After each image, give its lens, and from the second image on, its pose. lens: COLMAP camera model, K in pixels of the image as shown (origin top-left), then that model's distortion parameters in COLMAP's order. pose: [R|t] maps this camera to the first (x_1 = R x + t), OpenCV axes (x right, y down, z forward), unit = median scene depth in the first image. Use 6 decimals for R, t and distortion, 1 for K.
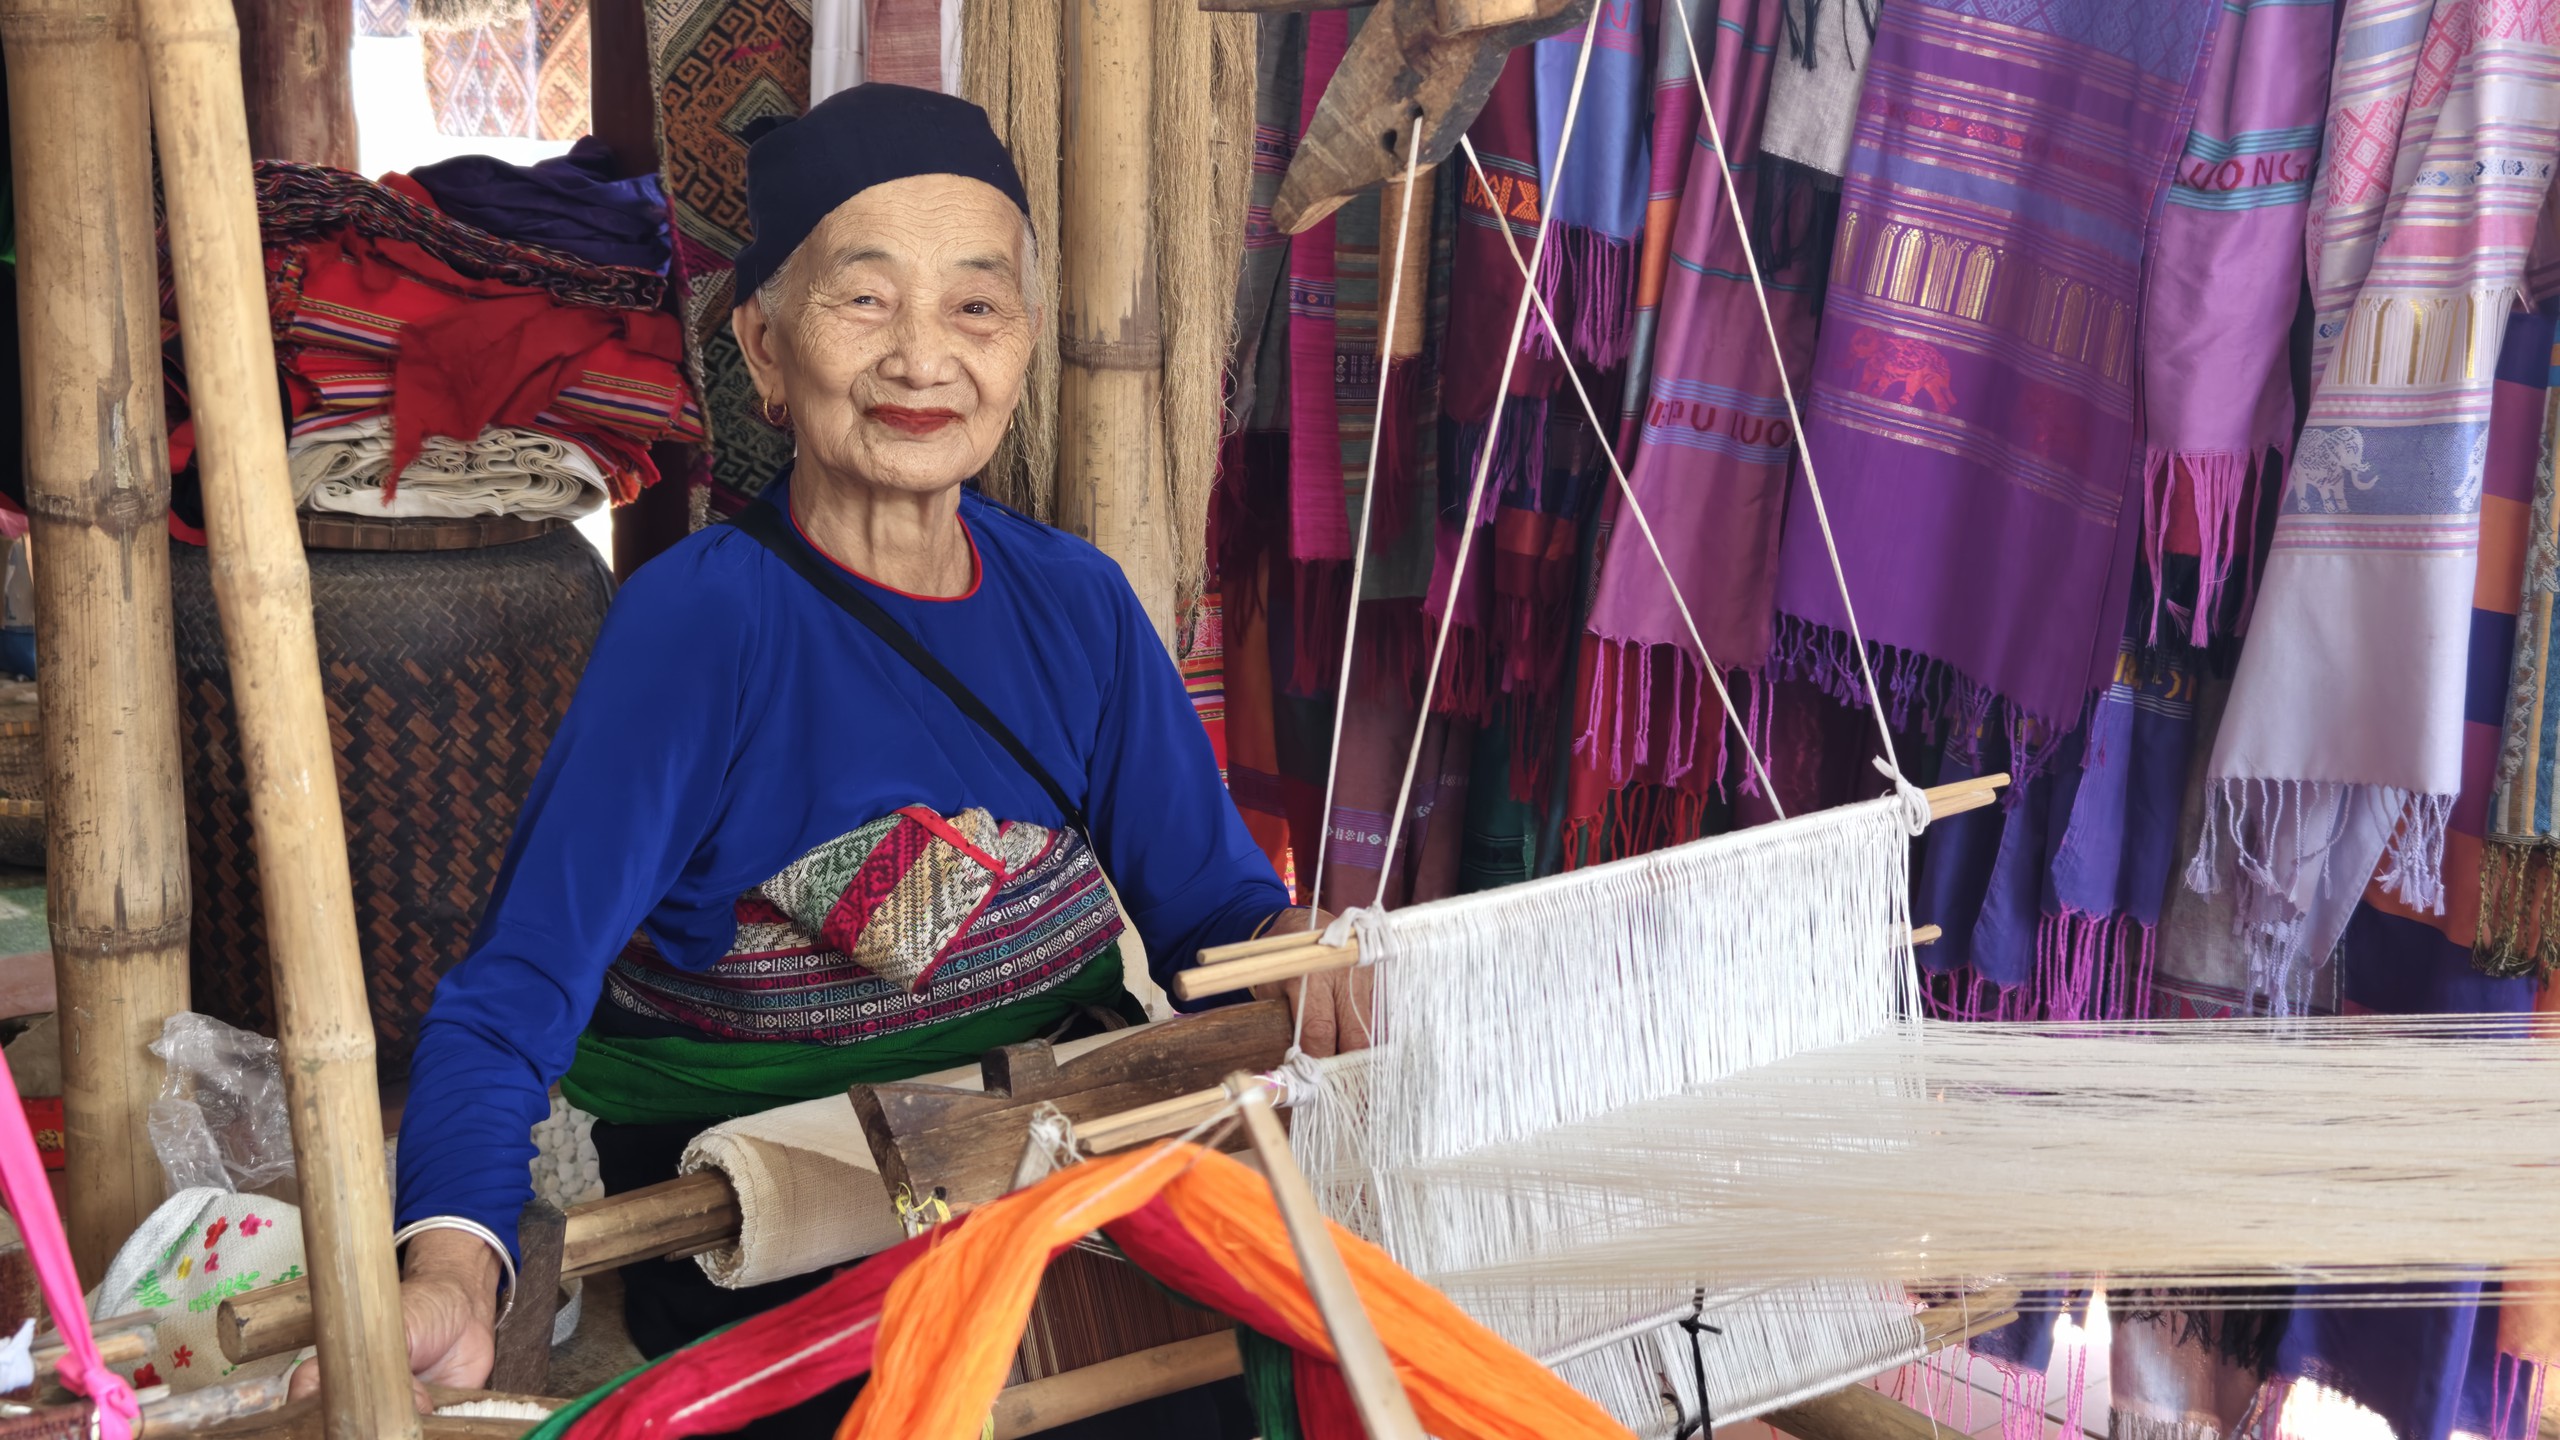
lens RADIAL K [[3426.1, 0, 1307.1], [0, 3426.1, 699.5], [0, 0, 1]] dist [0.172380, -0.707767]
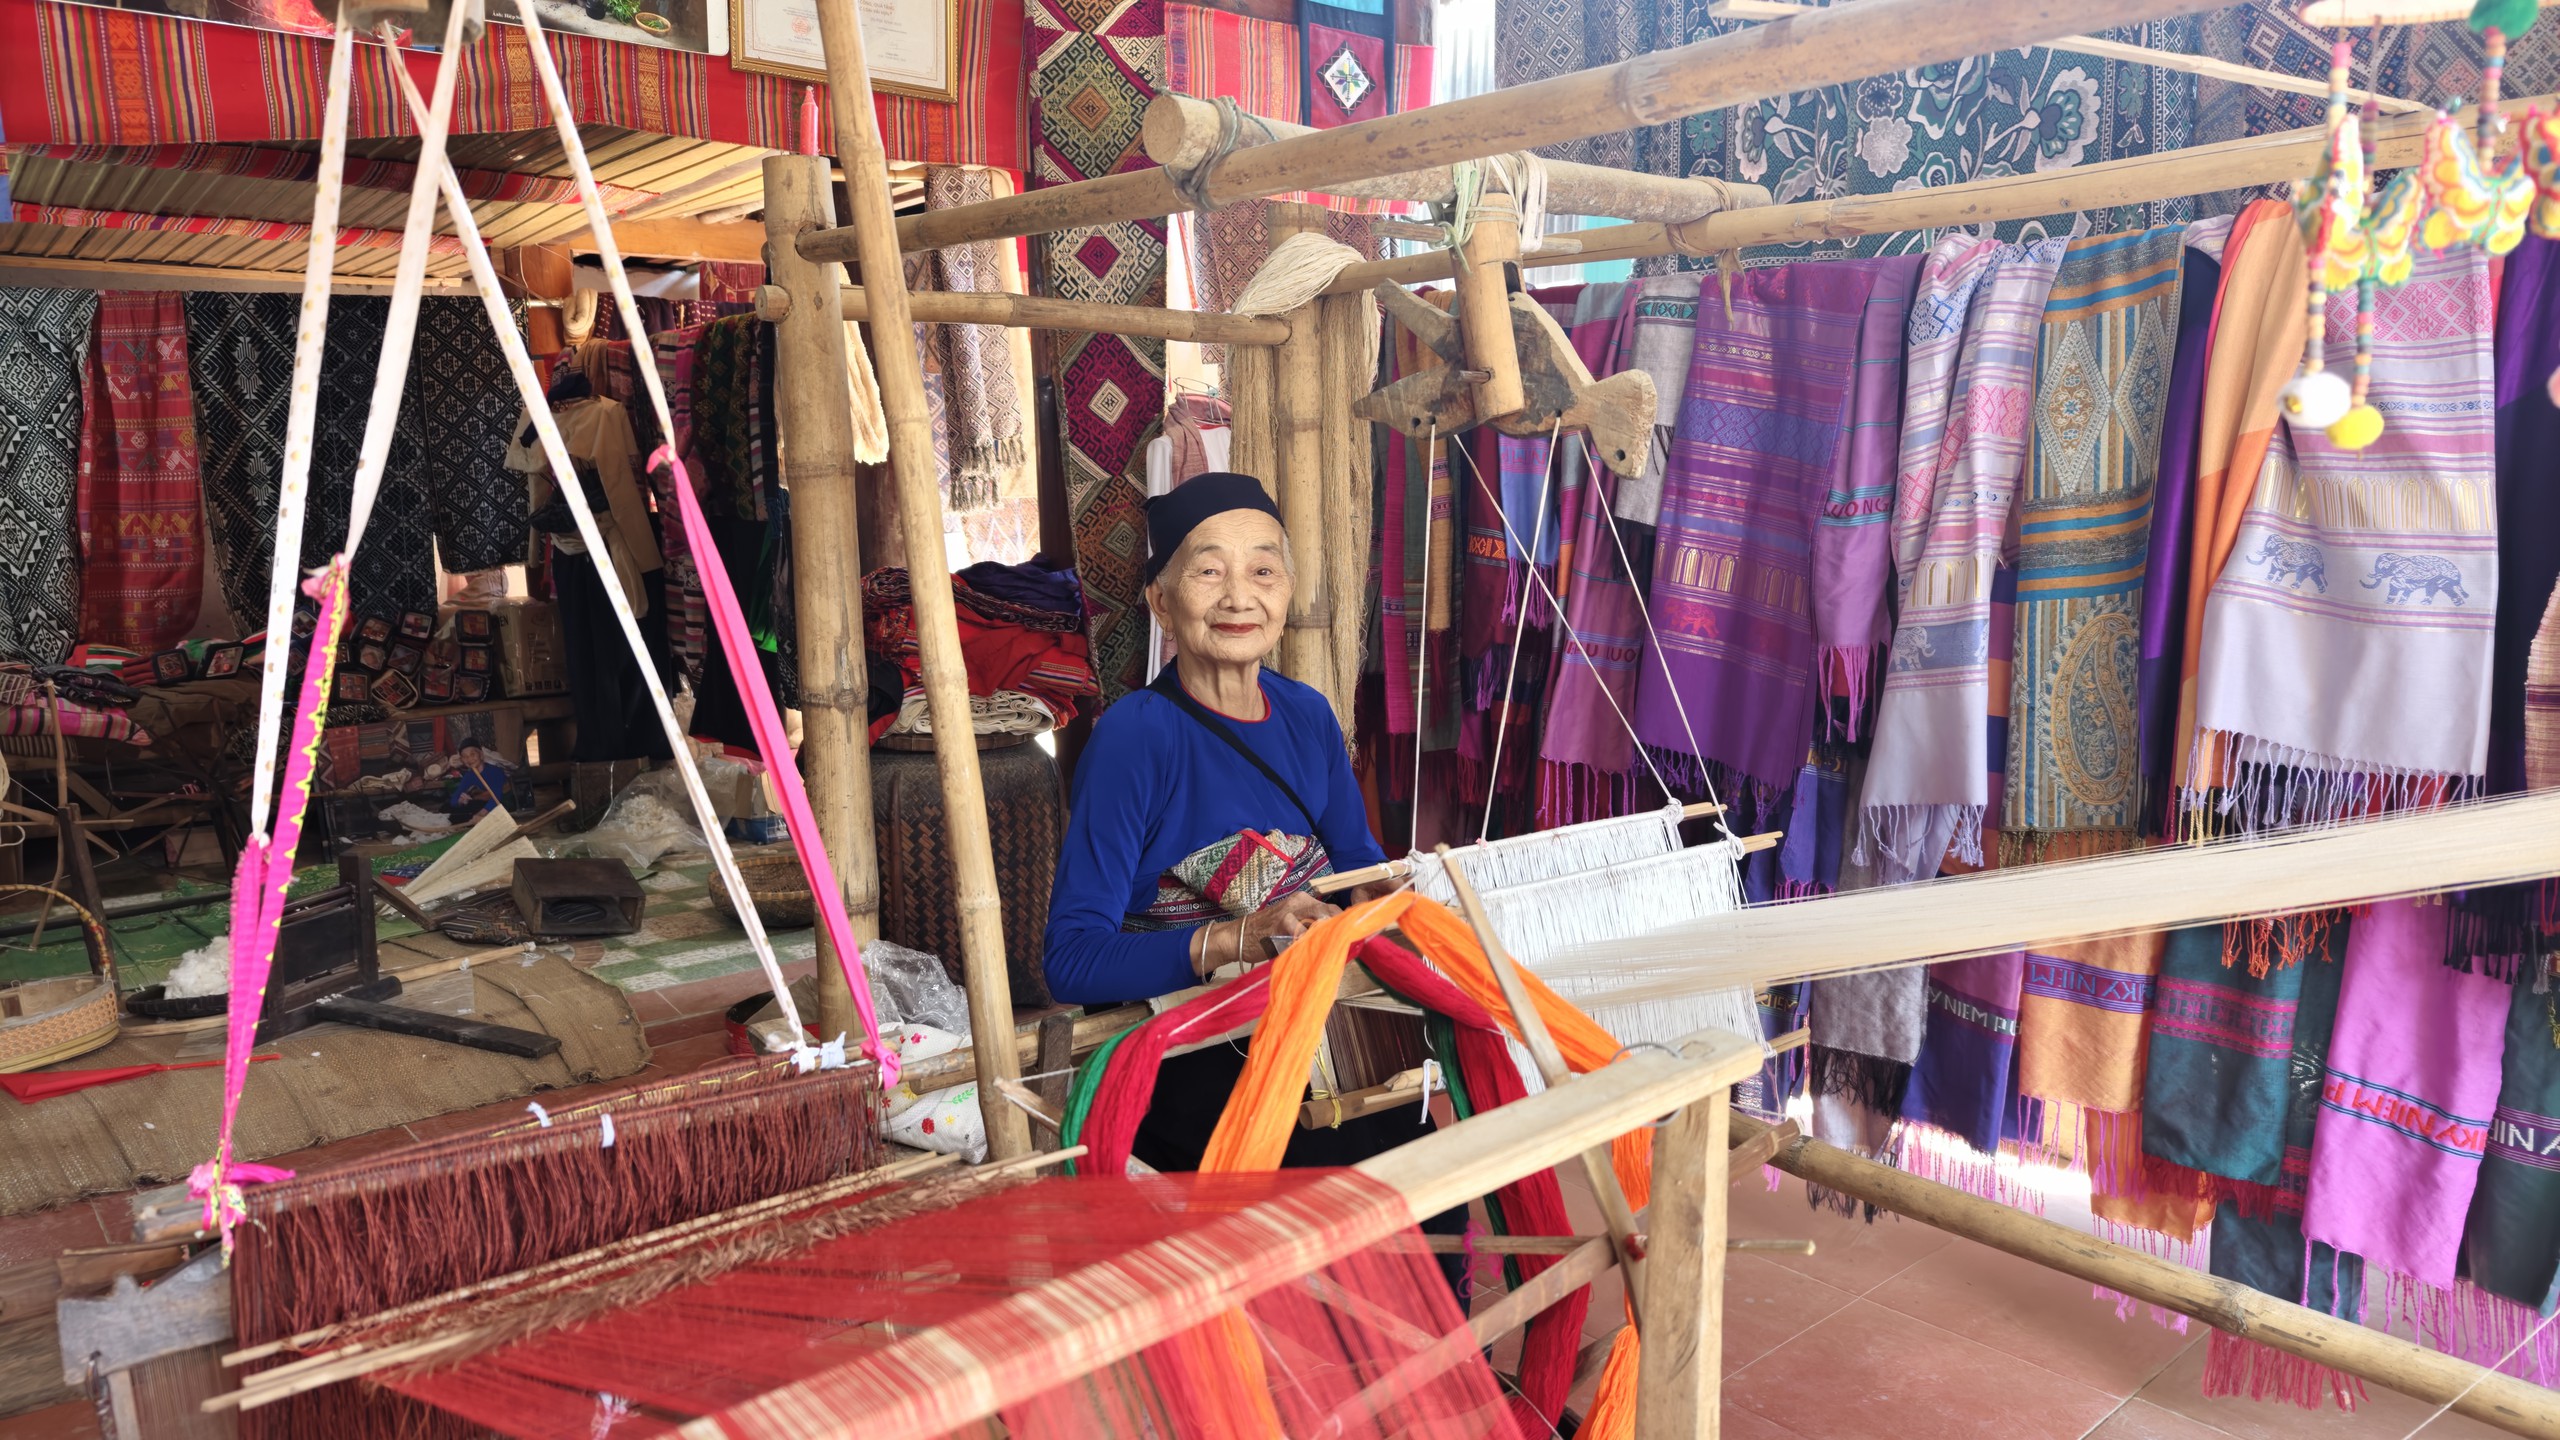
lens RADIAL K [[1721.3, 0, 1280.0], [0, 1721.3, 720.0], [0, 0, 1]] dist [-0.015353, -0.002818]
pose [[0.997973, -0.042455, -0.047404, -0.026483], [0.038089, 0.995259, -0.089487, 0.049471], [0.050979, 0.087500, 0.994859, -0.014776]]
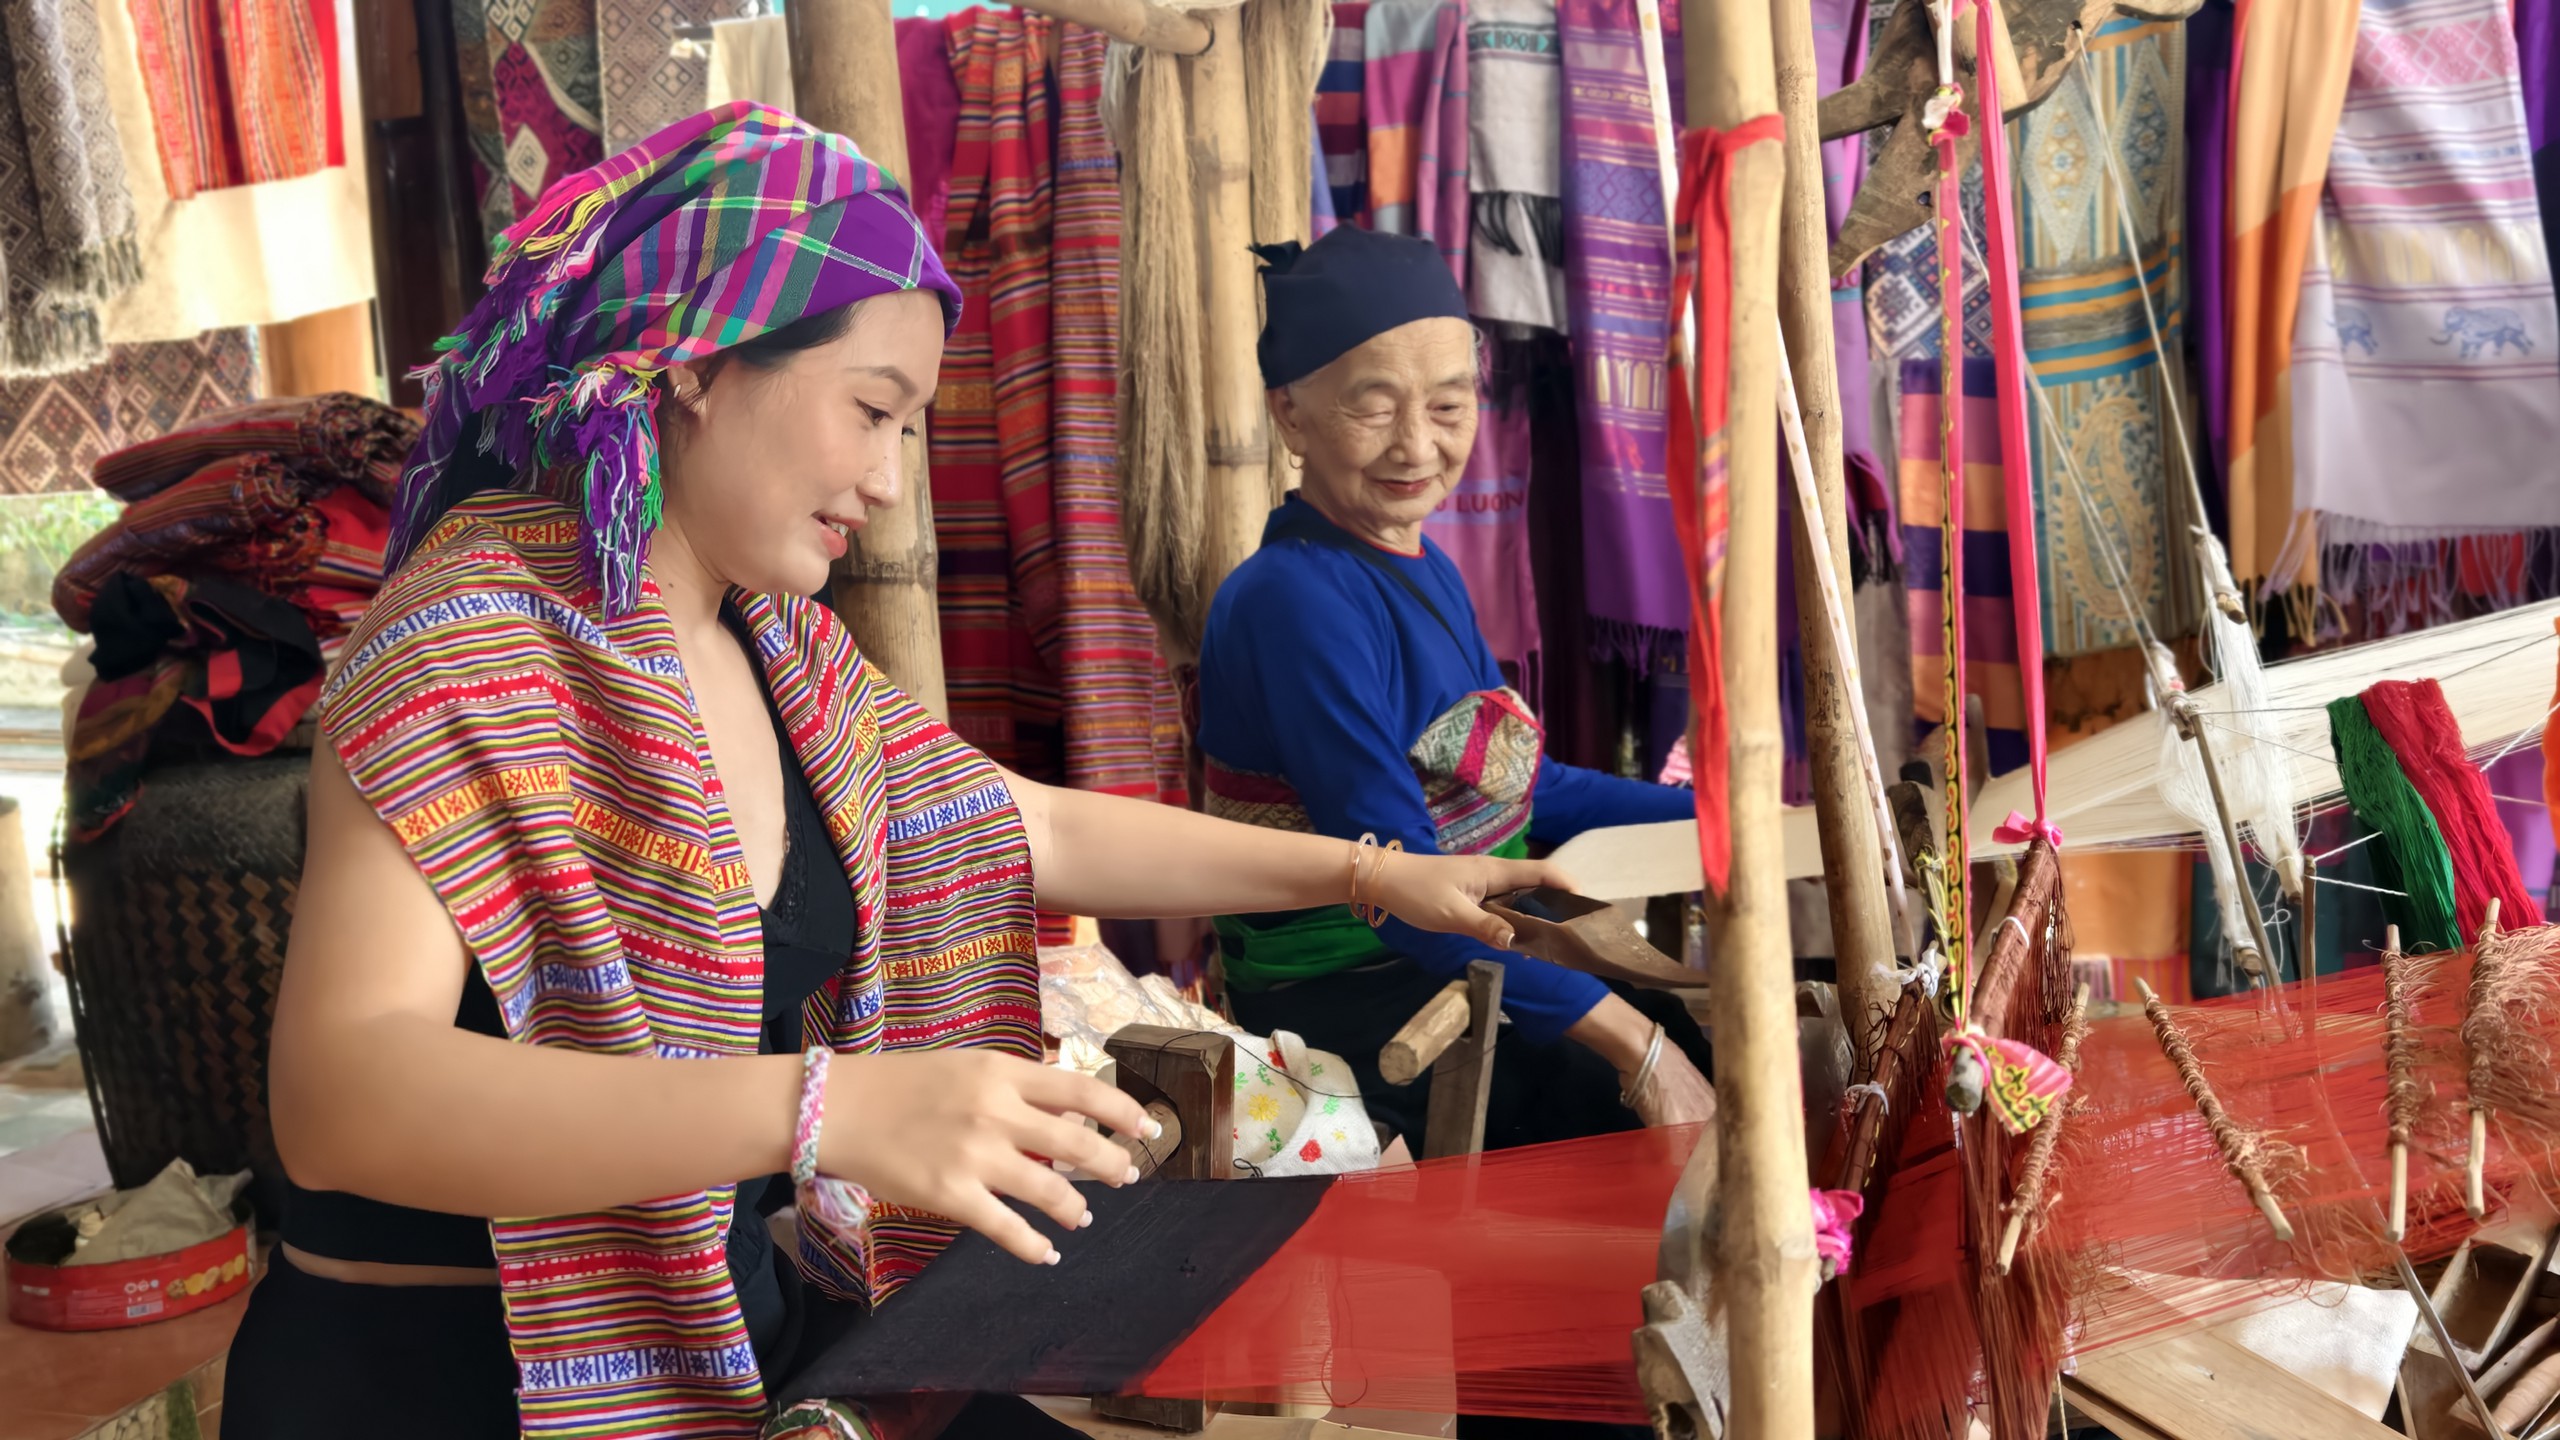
lens RADIAL K [[2632.7, 0, 1310.0], [0, 2632.7, 719.0], [0, 0, 1]] dist [0.090614, -0.236759]
pose [[0.856488, -0.136639, 0.497754, -0.597888], [0.178285, 0.983289, -0.036852, 0.053735], [-0.484400, 0.120305, 0.866535, 0.044186]]
